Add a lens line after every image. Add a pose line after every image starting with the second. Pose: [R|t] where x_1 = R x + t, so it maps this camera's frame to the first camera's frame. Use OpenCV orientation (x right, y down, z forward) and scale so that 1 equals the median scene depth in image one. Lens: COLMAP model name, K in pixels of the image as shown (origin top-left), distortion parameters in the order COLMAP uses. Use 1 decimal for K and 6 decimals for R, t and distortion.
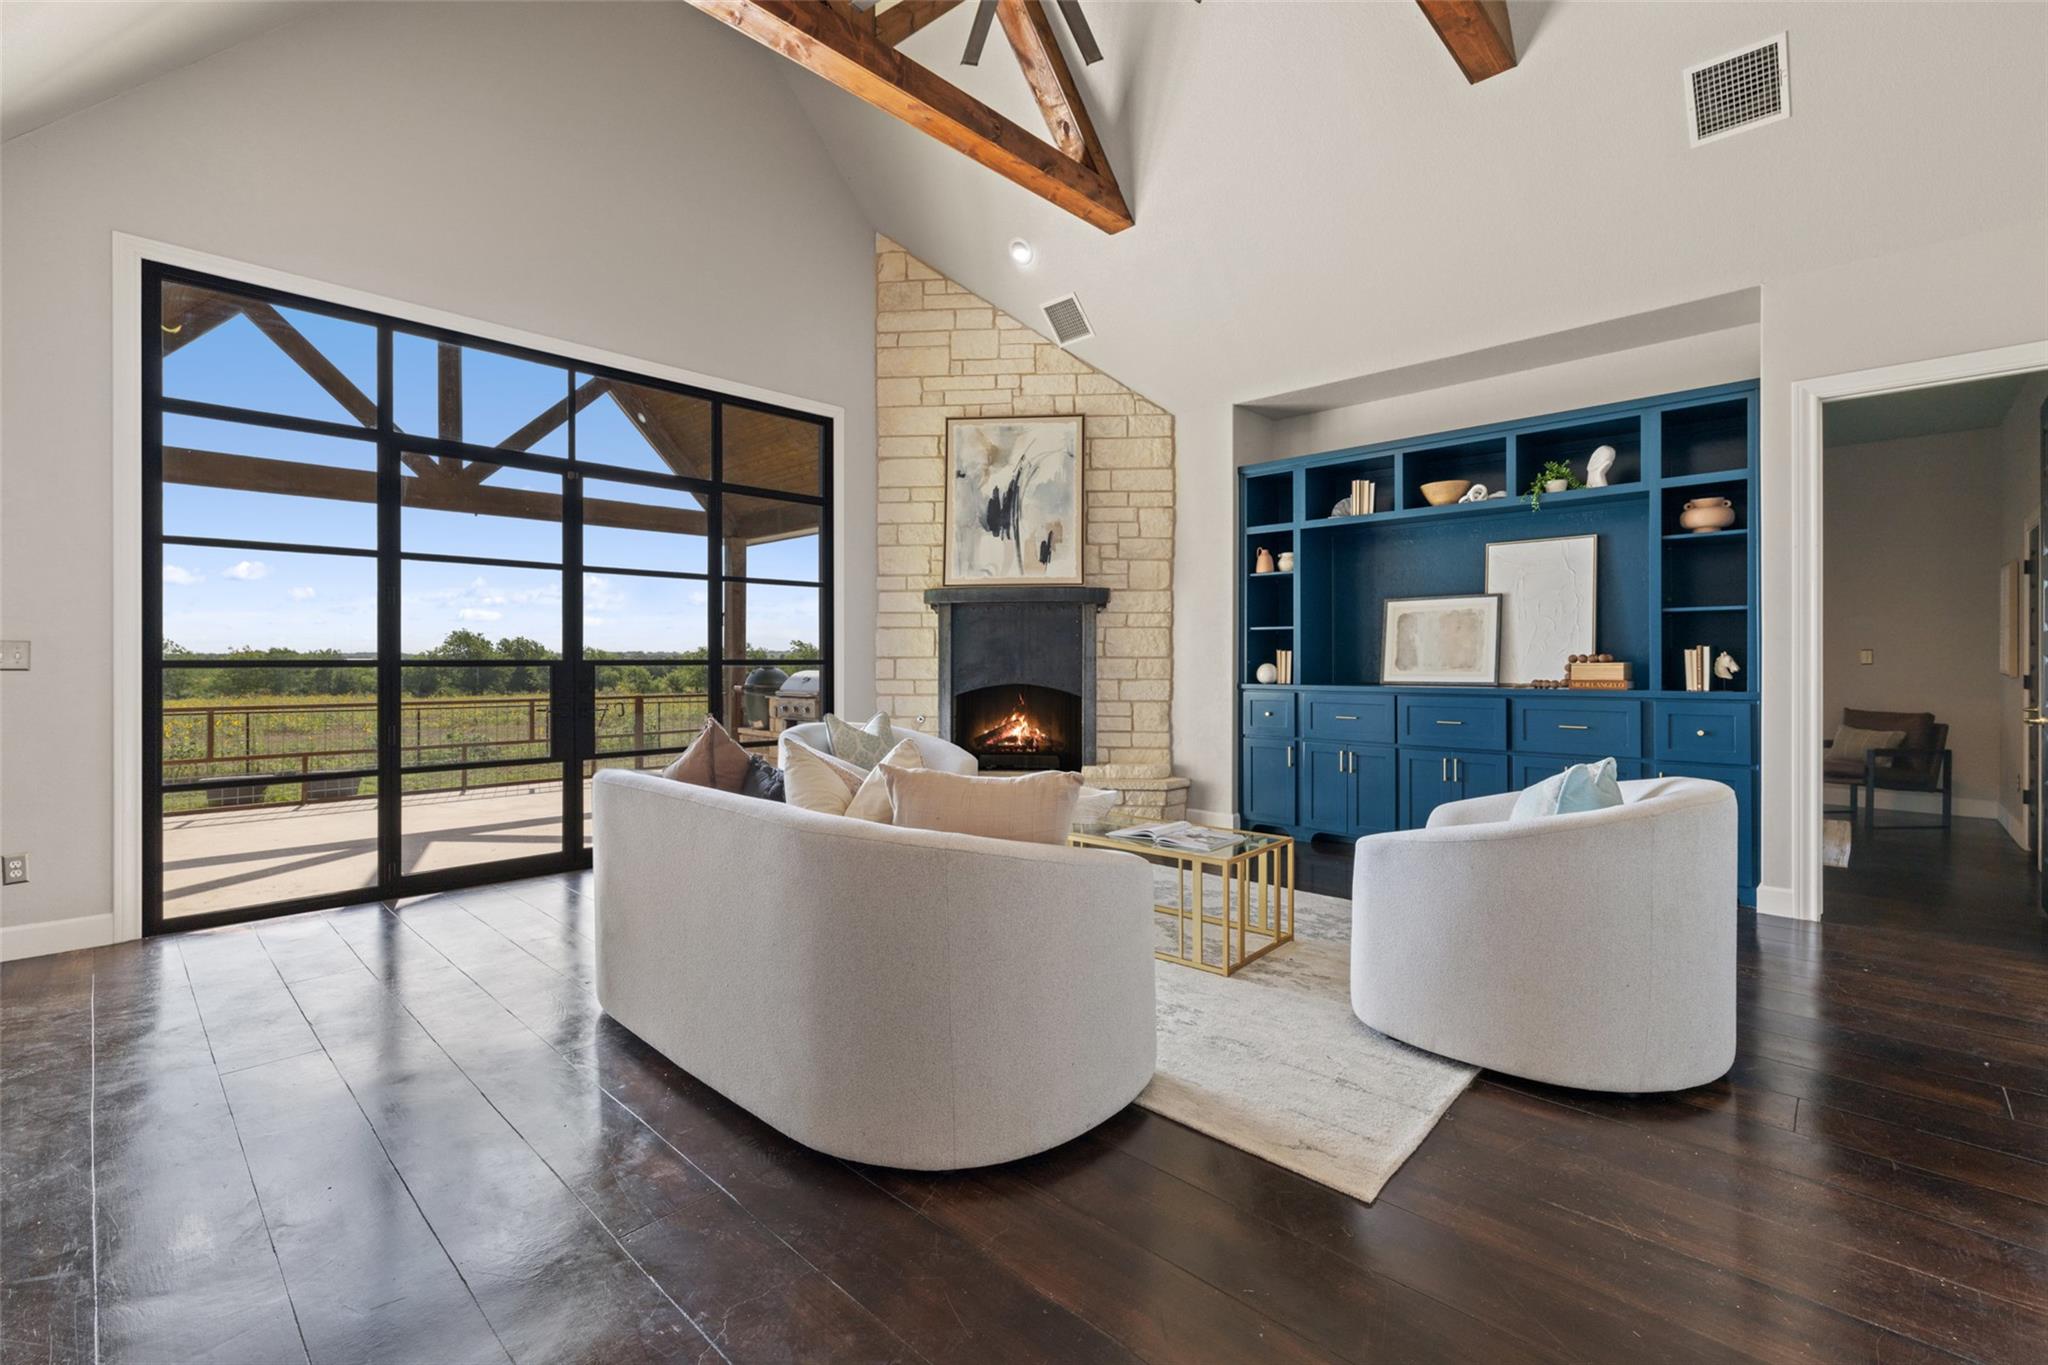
lens RADIAL K [[889.9, 0, 1018.6], [0, 889.9, 657.3], [0, 0, 1]] dist [0.000105, 0.000434]
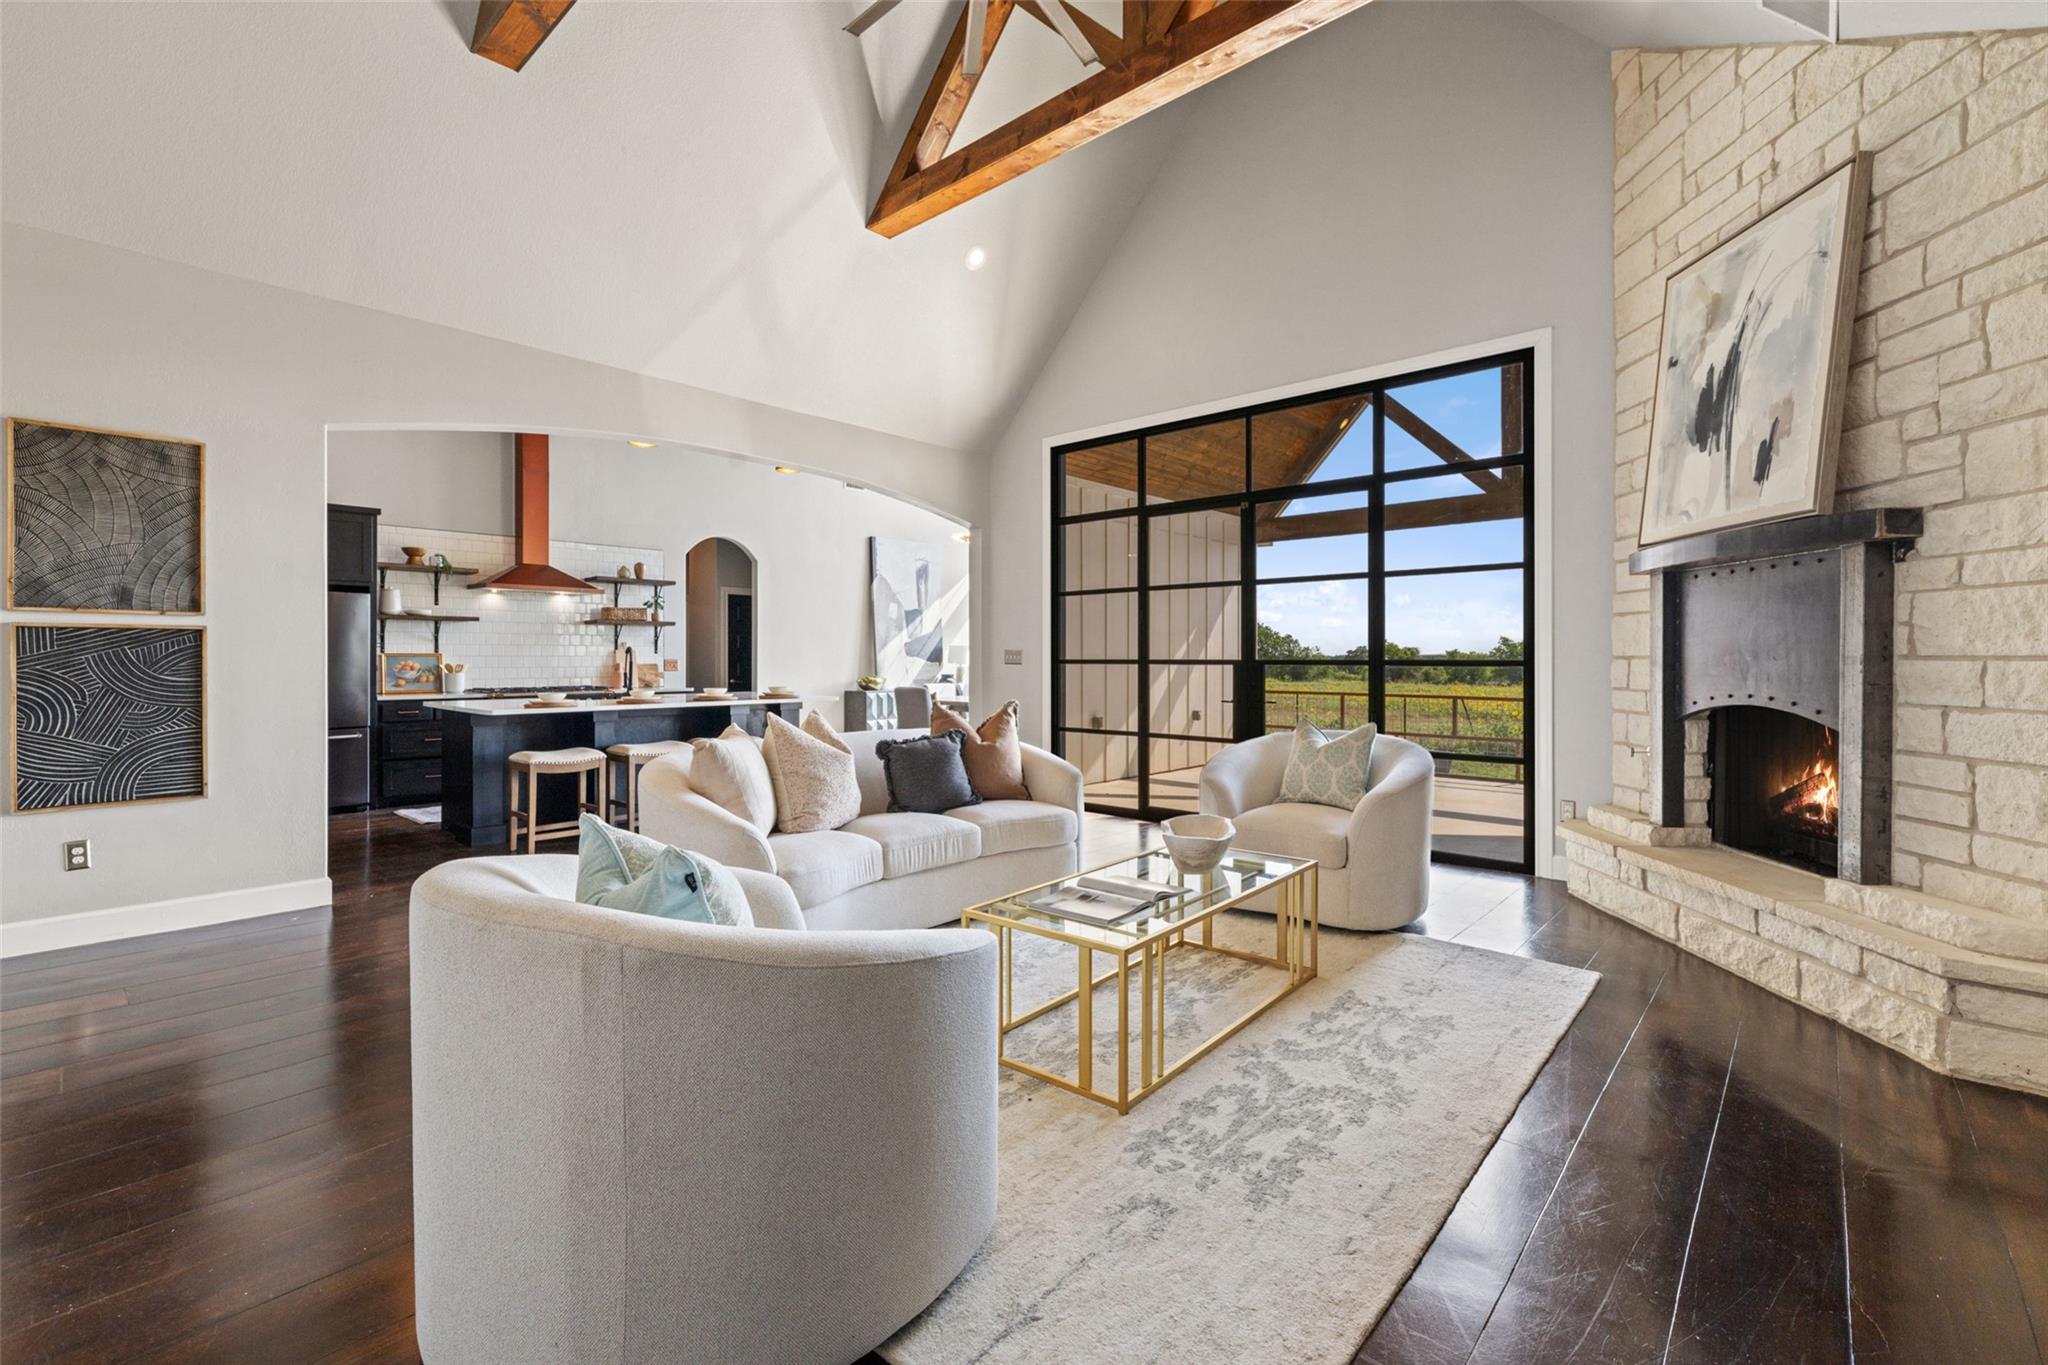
lens RADIAL K [[889.9, 0, 1032.6], [0, 889.9, 660.0], [0, 0, 1]] dist [0.000105, 0.000434]
pose [[0.036598, 0.003268, -0.999325, 0.541162], [0.001565, 0.999993, 0.003328, -0.000800], [0.999329, -0.001686, 0.036592, 0.532919]]
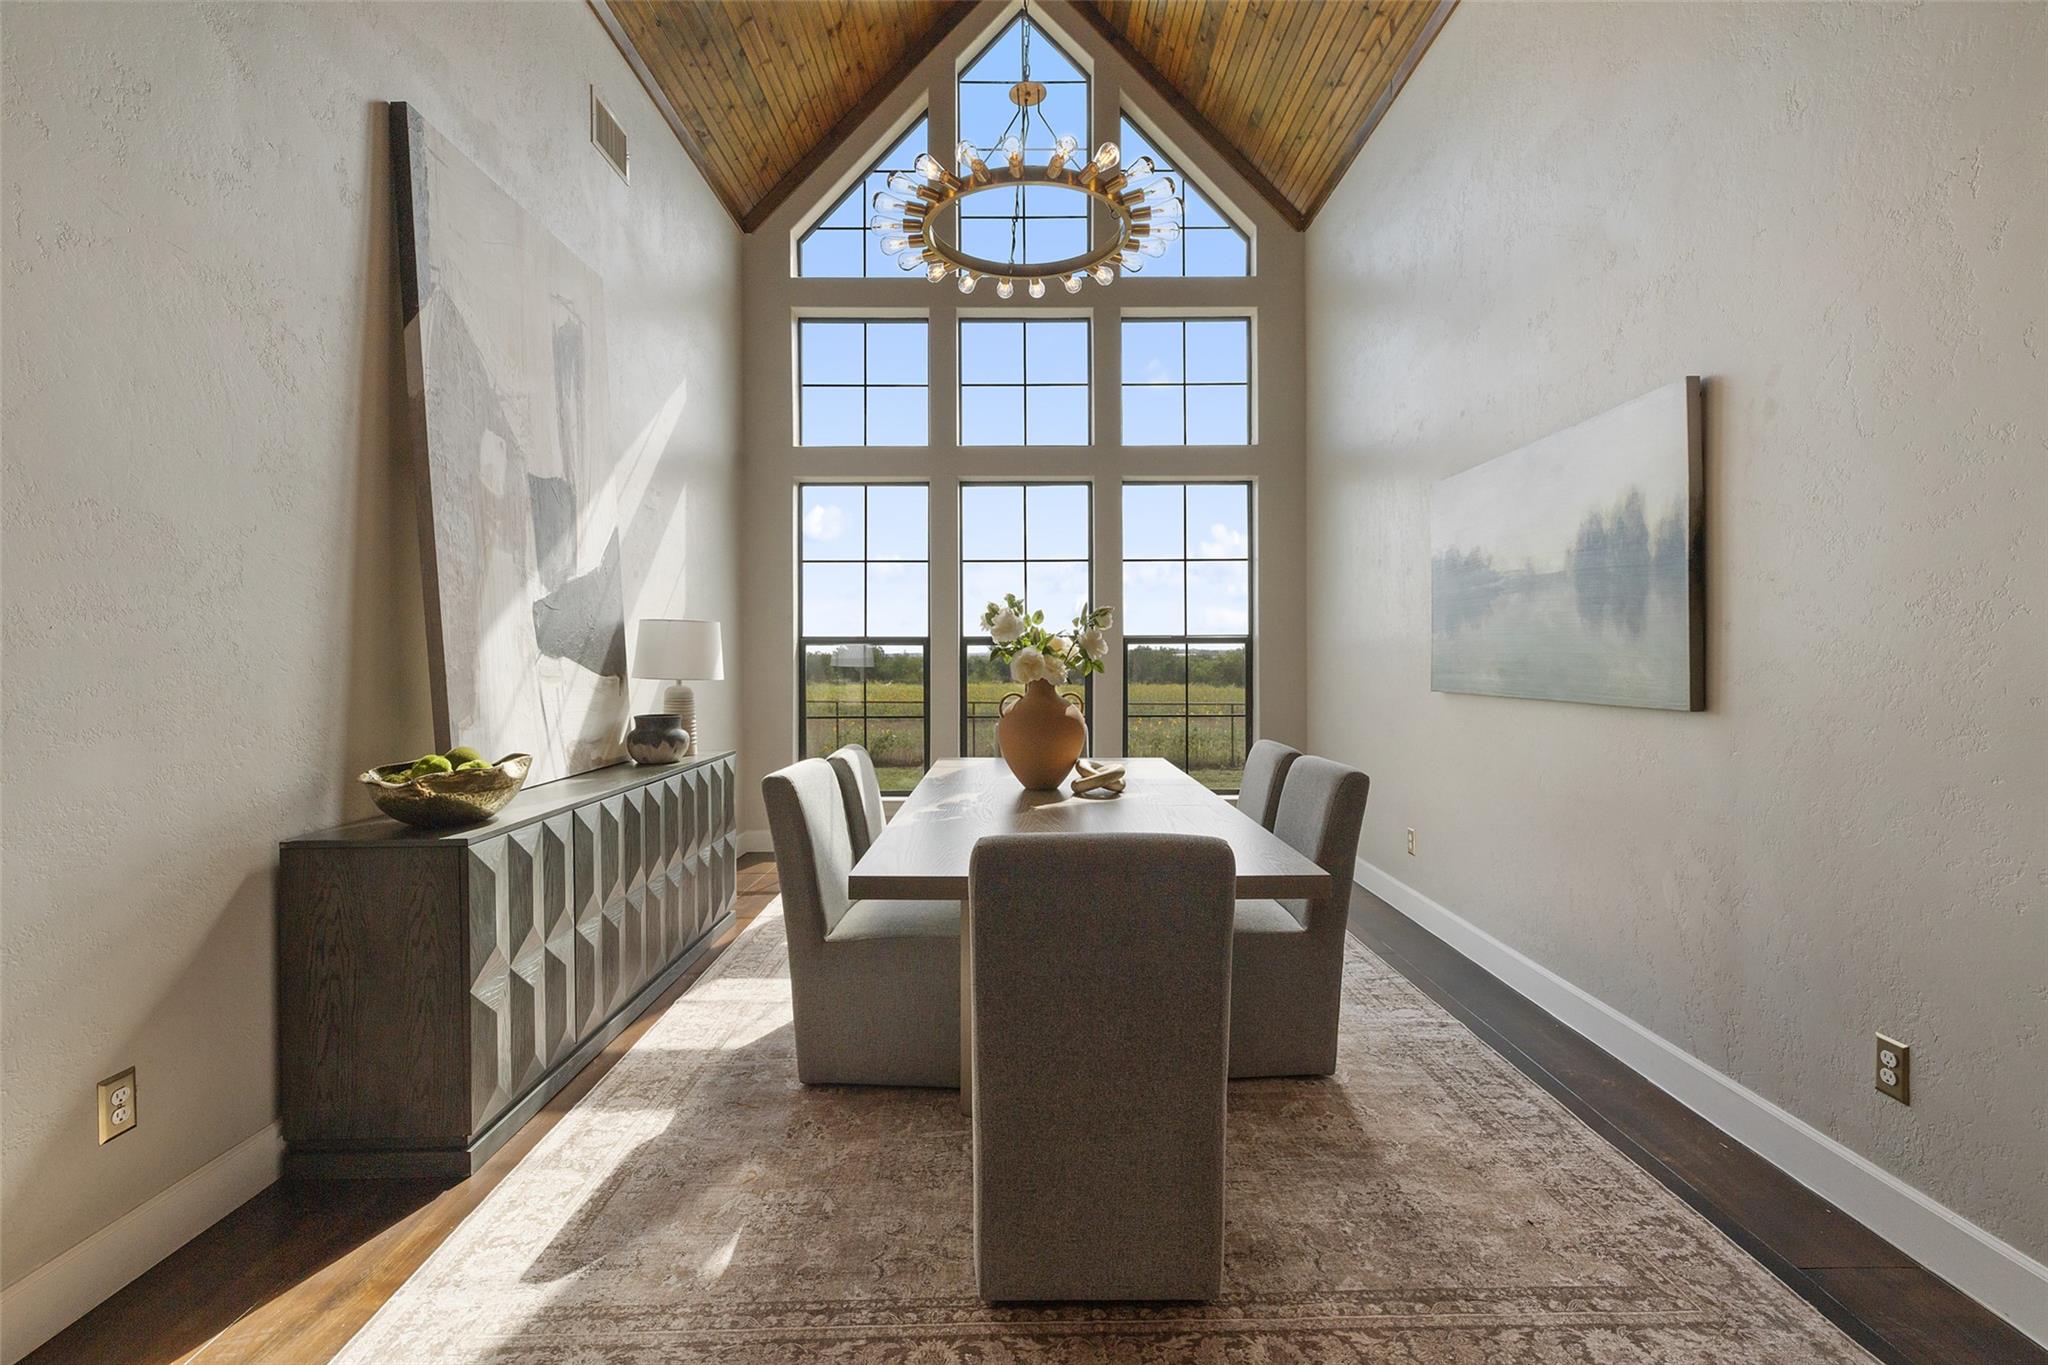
lens RADIAL K [[889.9, 0, 1033.1], [0, 889.9, 656.5], [0, 0, 1]] dist [0.000105, 0.000434]
pose [[0.693818, -0.004028, -0.720139, -0.750693], [0.006919, 0.999975, 0.001072, -0.000721], [0.720117, -0.005726, 0.693829, 0.212735]]
